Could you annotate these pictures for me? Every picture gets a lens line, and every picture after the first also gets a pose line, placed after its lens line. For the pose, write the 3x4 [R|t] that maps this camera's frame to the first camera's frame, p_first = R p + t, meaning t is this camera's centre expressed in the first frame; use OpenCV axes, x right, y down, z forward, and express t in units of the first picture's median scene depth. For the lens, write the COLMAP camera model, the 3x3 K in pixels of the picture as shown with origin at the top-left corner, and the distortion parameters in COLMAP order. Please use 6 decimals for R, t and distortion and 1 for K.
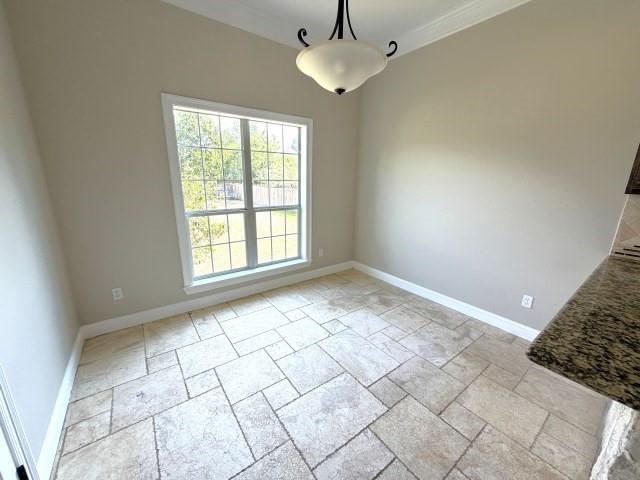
lens RADIAL K [[257.8, 0, 317.2], [0, 257.8, 238.9], [0, 0, 1]] dist [-0.000113, 0.000013]
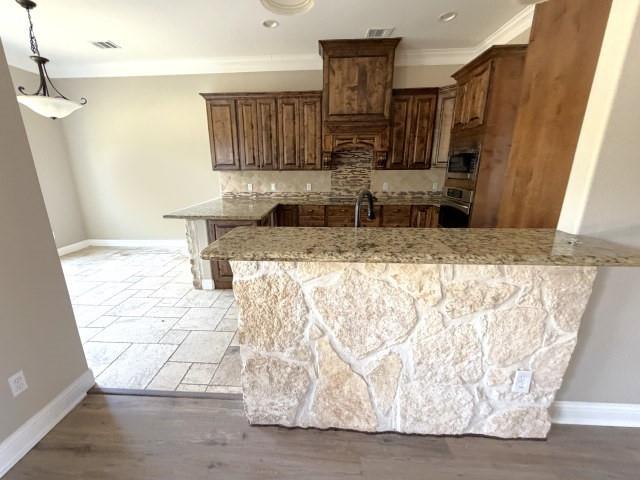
lens RADIAL K [[261.8, 0, 306.1], [0, 261.8, 239.9], [0, 0, 1]] dist [-0.001841, -0.000236]
pose [[0.629605, -0.218548, 0.745543, -0.353713], [0.202978, 0.972562, 0.113682, 0.401797], [-0.749932, 0.079754, 0.656690, -1.460202]]
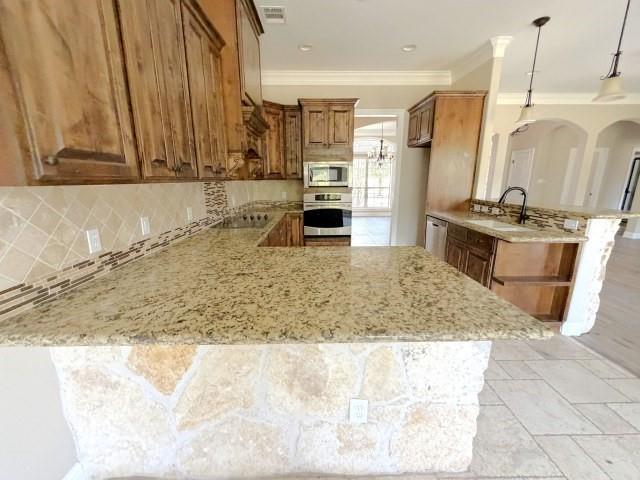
lens RADIAL K [[257.8, 0, 317.2], [0, 257.8, 238.9], [0, 0, 1]] dist [-0.000113, 0.000013]
pose [[-0.800343, -0.145459, 0.581629, 0.565032], [0.139077, 0.898616, 0.416109, -0.237698], [-0.583188, 0.413922, -0.698971, 1.147846]]
